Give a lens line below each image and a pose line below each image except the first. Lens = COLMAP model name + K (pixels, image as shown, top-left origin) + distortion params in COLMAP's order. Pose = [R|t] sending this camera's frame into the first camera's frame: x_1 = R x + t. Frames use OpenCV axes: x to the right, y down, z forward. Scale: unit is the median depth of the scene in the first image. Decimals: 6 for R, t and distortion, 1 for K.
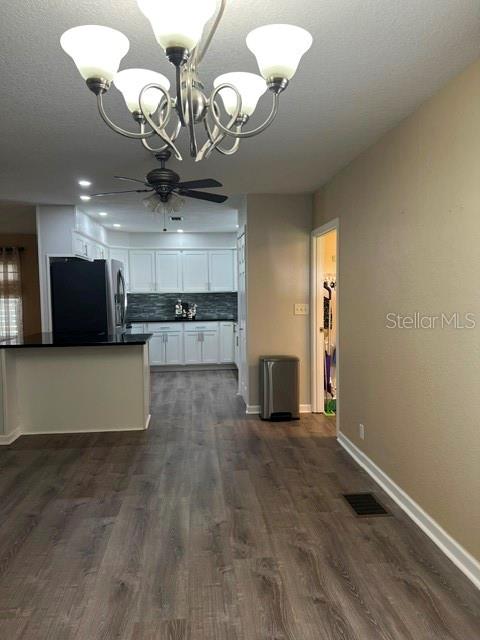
lens RADIAL K [[480.3, 0, 240.0], [0, 480.3, 320.0], [0, 0, 1]] dist [0.014624, -0.003582]
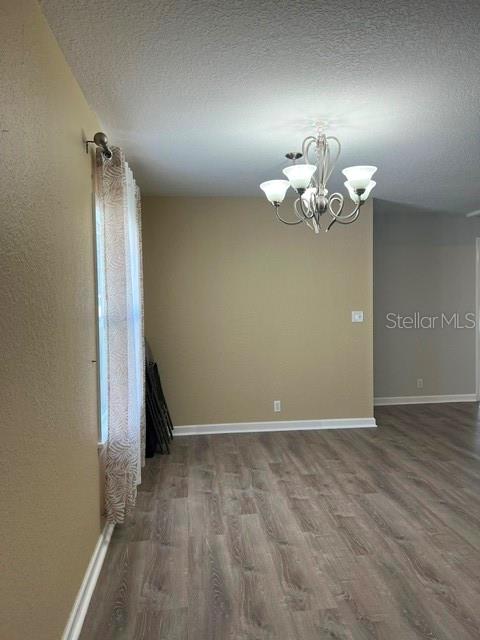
lens RADIAL K [[480.3, 0, 240.0], [0, 480.3, 320.0], [0, 0, 1]] dist [0.014624, -0.003582]
pose [[-0.999568, 0.026874, -0.011894, 0.172997], [0.025541, 0.994584, 0.100750, -0.117351], [0.014537, 0.100403, -0.994841, 1.969076]]
